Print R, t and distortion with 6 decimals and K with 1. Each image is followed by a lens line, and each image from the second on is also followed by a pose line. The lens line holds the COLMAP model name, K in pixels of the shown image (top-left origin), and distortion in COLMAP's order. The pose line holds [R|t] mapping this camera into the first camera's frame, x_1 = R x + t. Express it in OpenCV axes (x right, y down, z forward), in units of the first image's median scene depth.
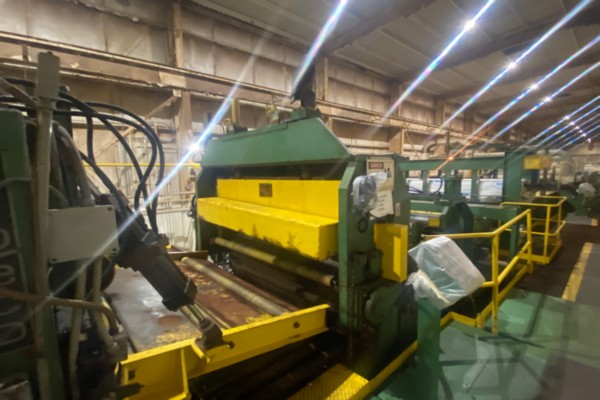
lens RADIAL K [[279.4, 0, 298.1], [0, 279.4, 202.3], [0, 0, 1]] dist [0.004679, -0.001134]
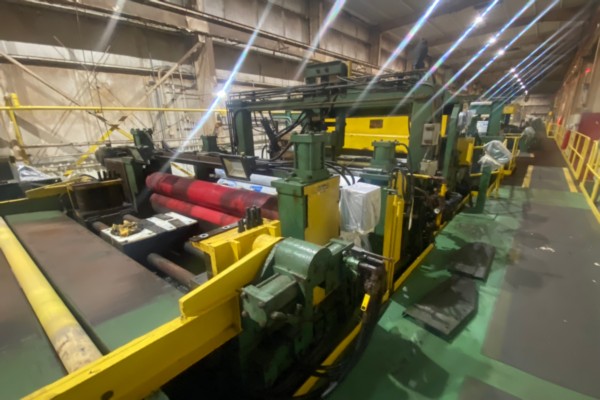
lens RADIAL K [[279.4, 0, 303.2], [0, 279.4, 204.1], [0, 0, 1]] dist [0.004679, -0.001134]
pose [[0.987518, -0.042216, 0.151745, -0.234258], [0.014626, 0.983826, 0.178526, 0.034939], [-0.156828, -0.174078, 0.972163, -0.177261]]
